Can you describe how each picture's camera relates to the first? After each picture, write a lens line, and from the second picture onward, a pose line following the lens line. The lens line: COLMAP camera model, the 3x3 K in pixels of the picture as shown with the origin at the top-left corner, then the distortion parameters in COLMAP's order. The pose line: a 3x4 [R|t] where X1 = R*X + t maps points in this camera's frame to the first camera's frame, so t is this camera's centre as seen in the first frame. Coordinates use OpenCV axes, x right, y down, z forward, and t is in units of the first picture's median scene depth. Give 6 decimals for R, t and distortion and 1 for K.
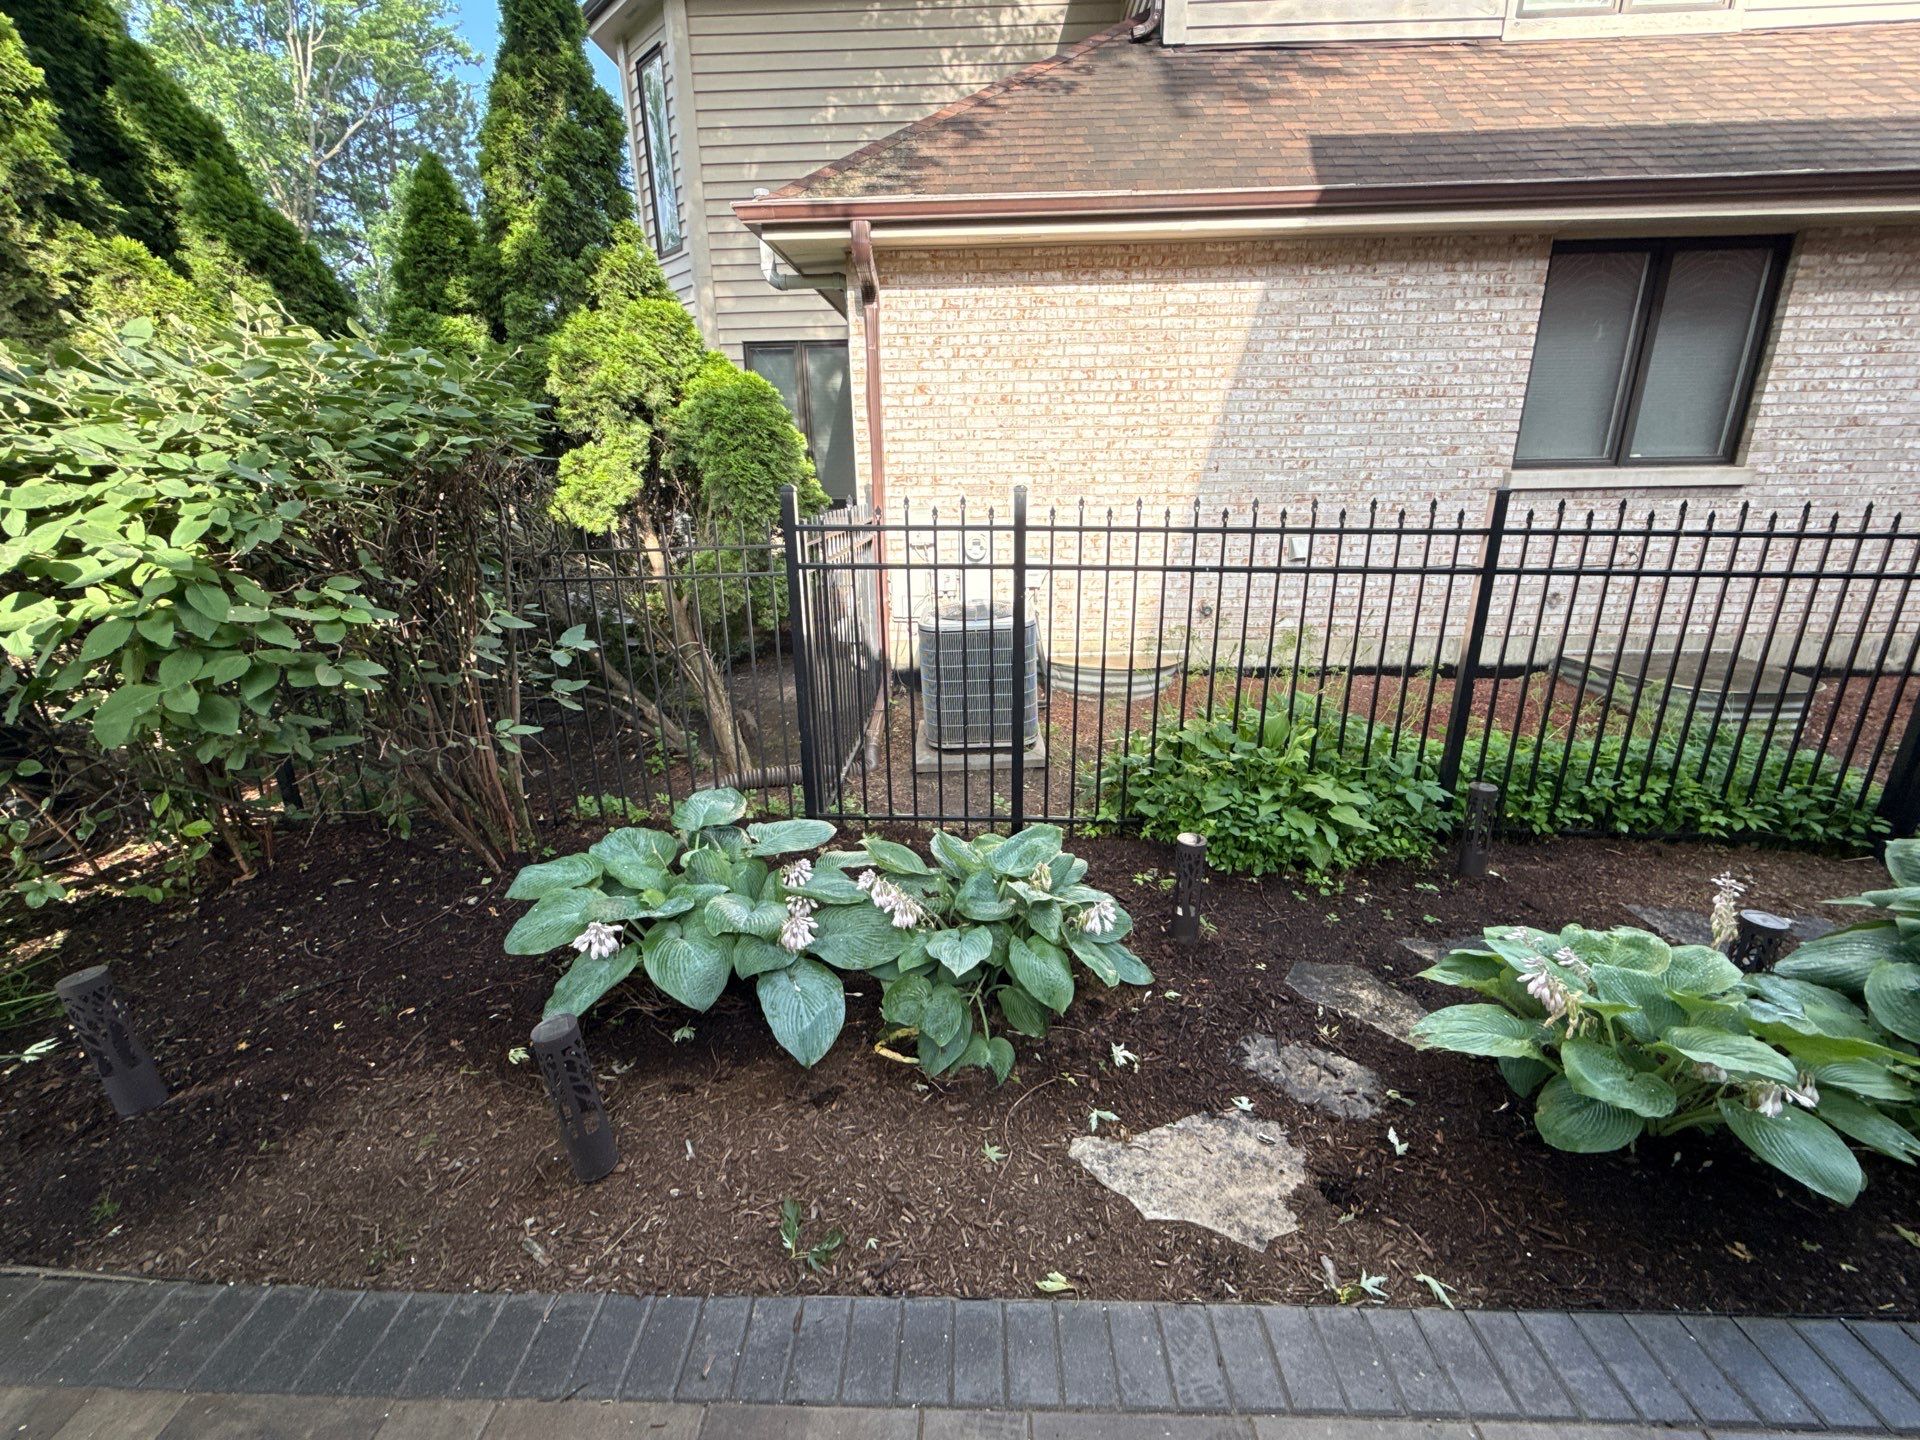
lens RADIAL K [[827.3, 0, 956.3], [0, 827.3, 717.3], [0, 0, 1]] dist [0.001199, -0.000776]
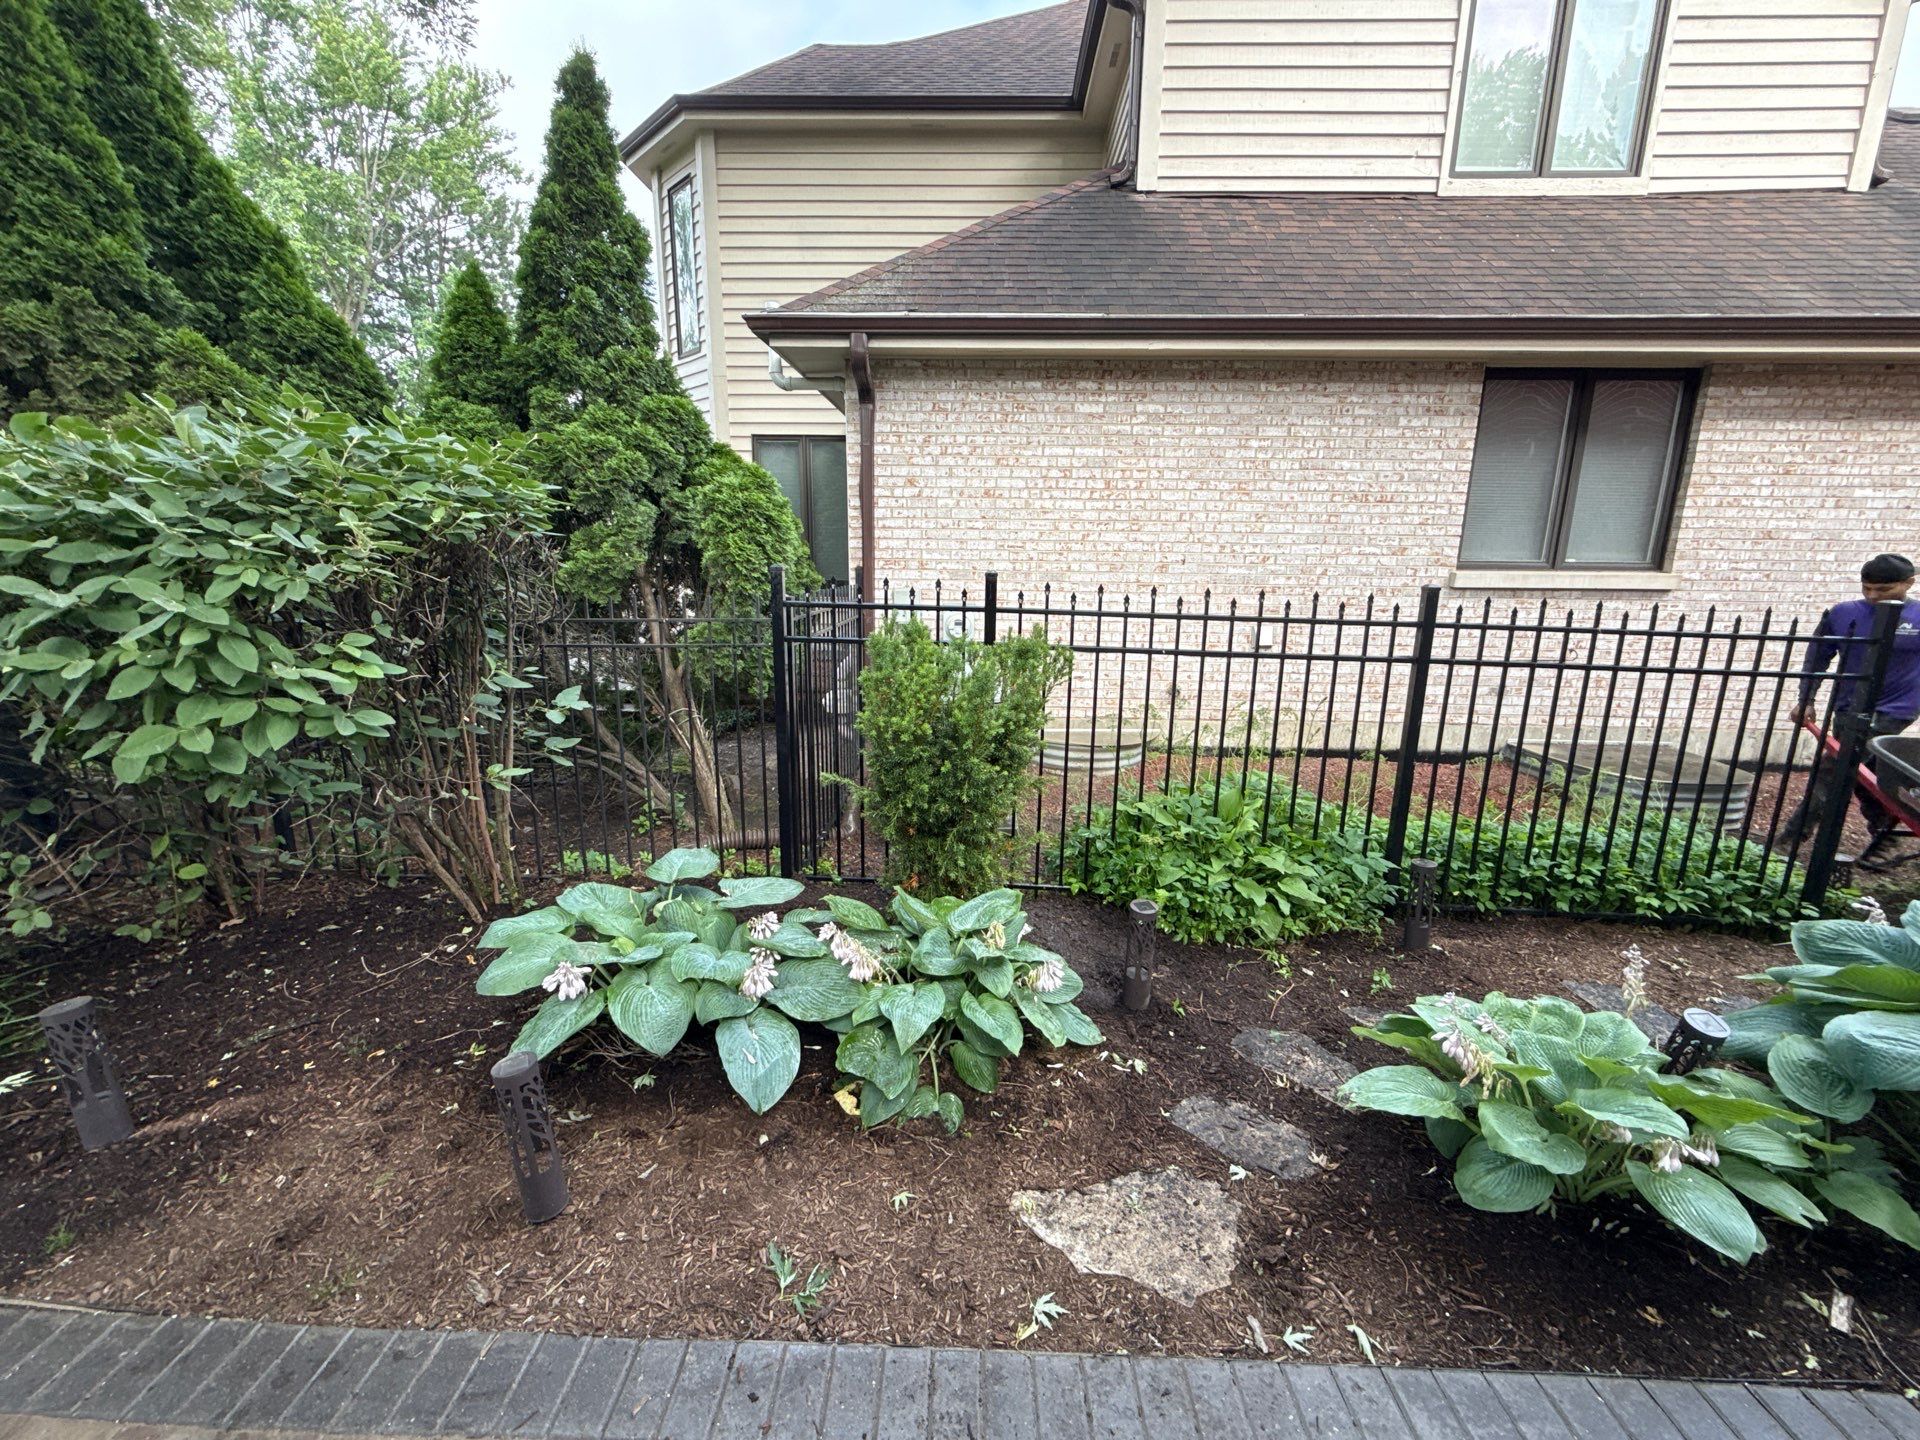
lens RADIAL K [[805.3, 0, 955.0], [0, 805.3, 716.0], [0, 0, 1]] dist [0.000297, -0.000144]
pose [[0.999629, 0.026705, 0.005433, 0.027193], [-0.026070, 0.995146, -0.094892, 0.009938], [-0.007941, 0.094715, 0.995473, -0.030411]]
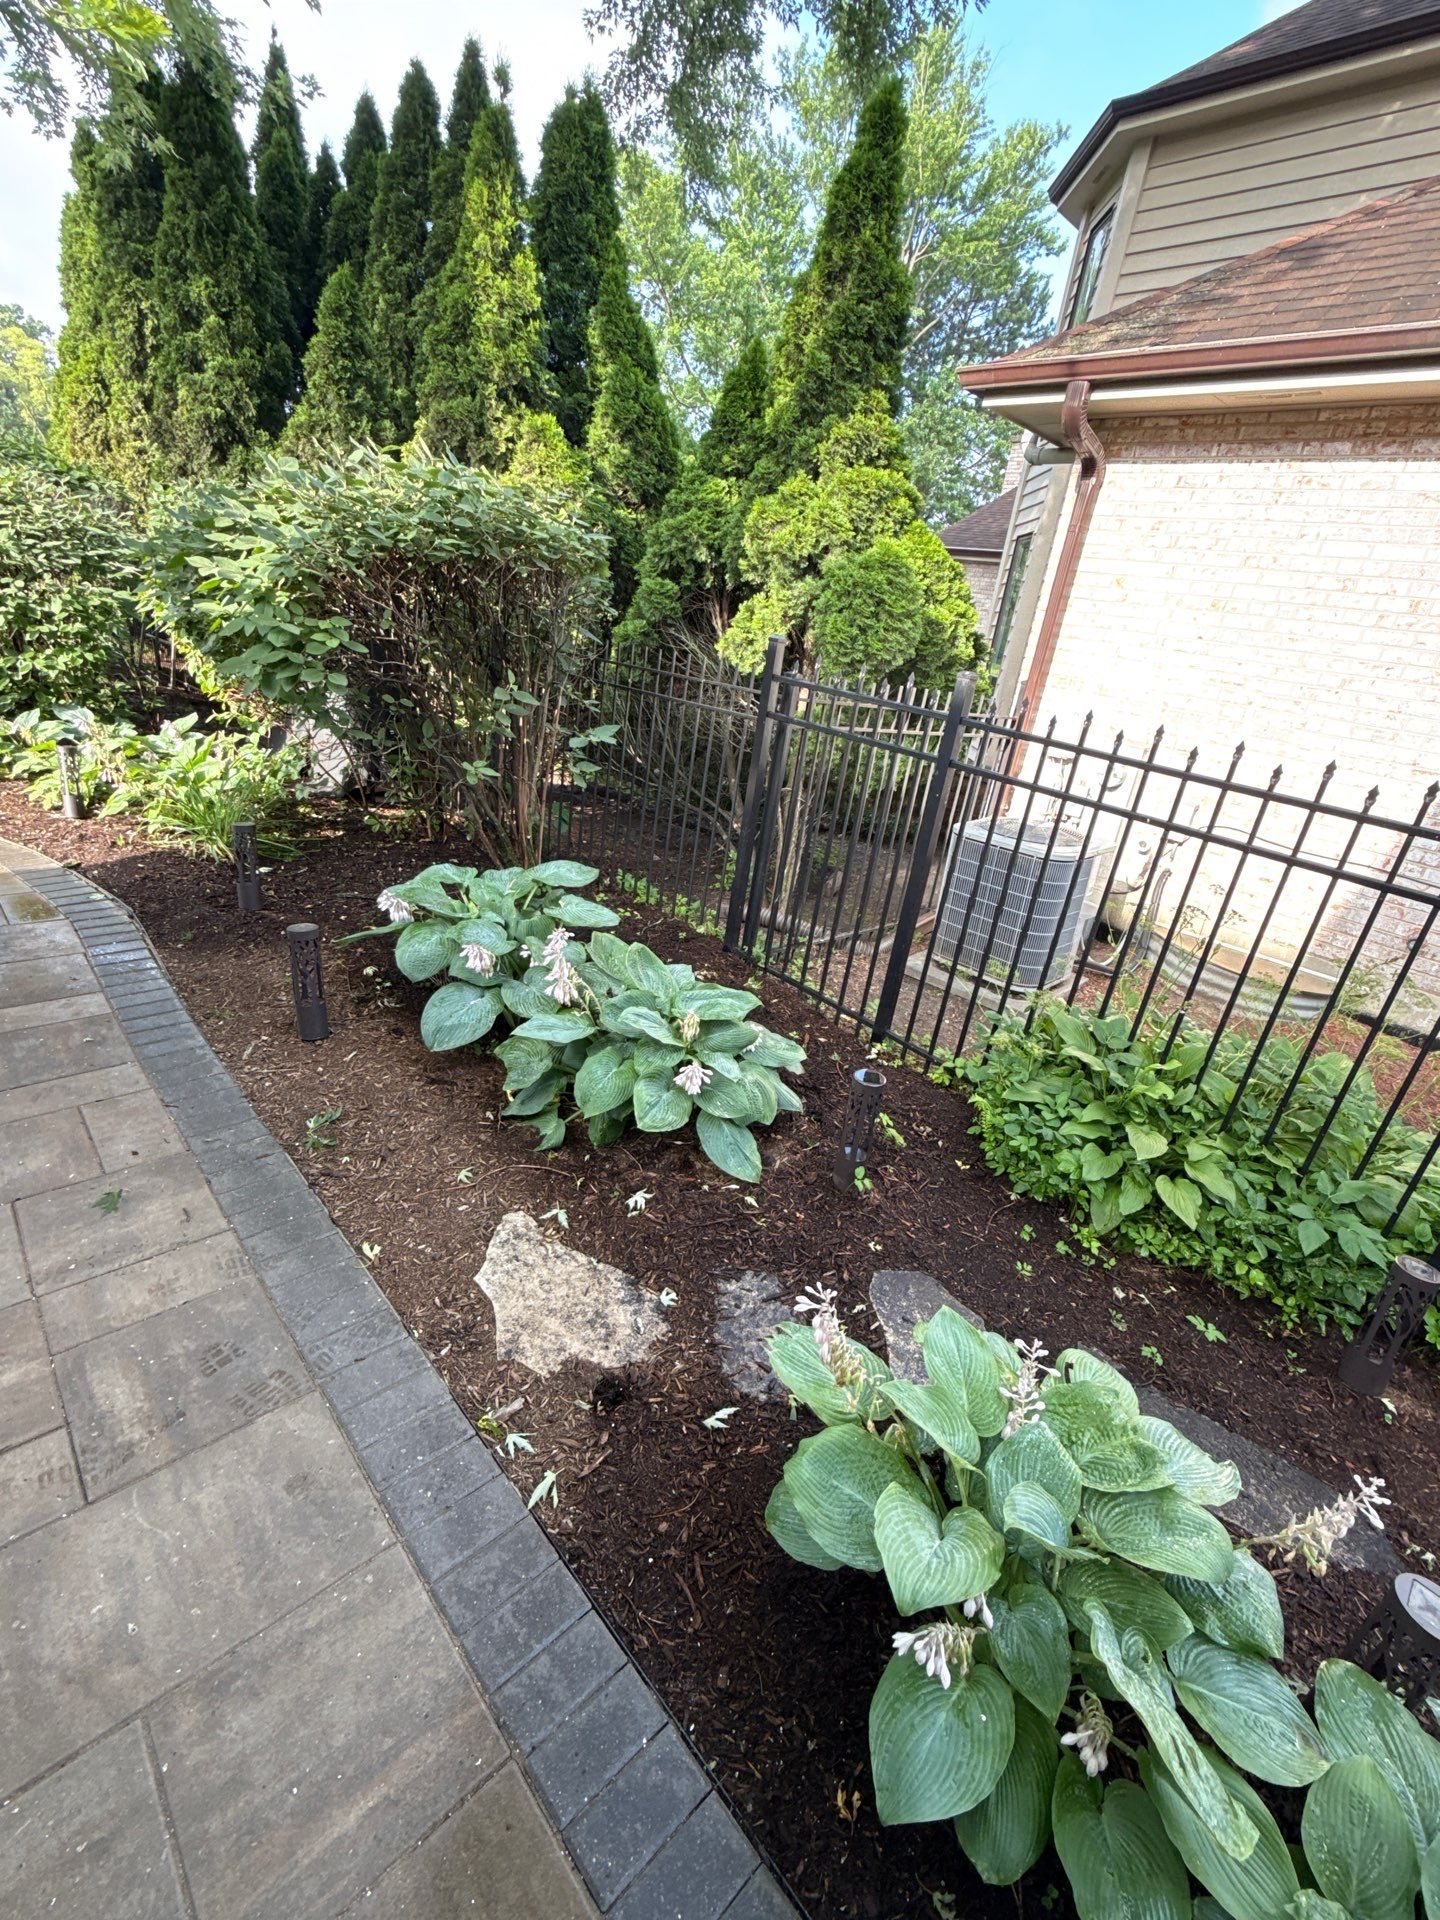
lens RADIAL K [[827.3, 0, 722.9], [0, 827.3, 956.7], [0, 0, 1]] dist [0.001199, -0.000776]
pose [[0.704568, 0.374234, -0.602938, 0.508237], [-0.349717, 0.922414, 0.163862, -0.047277], [0.617481, 0.095406, 0.780779, 0.156446]]
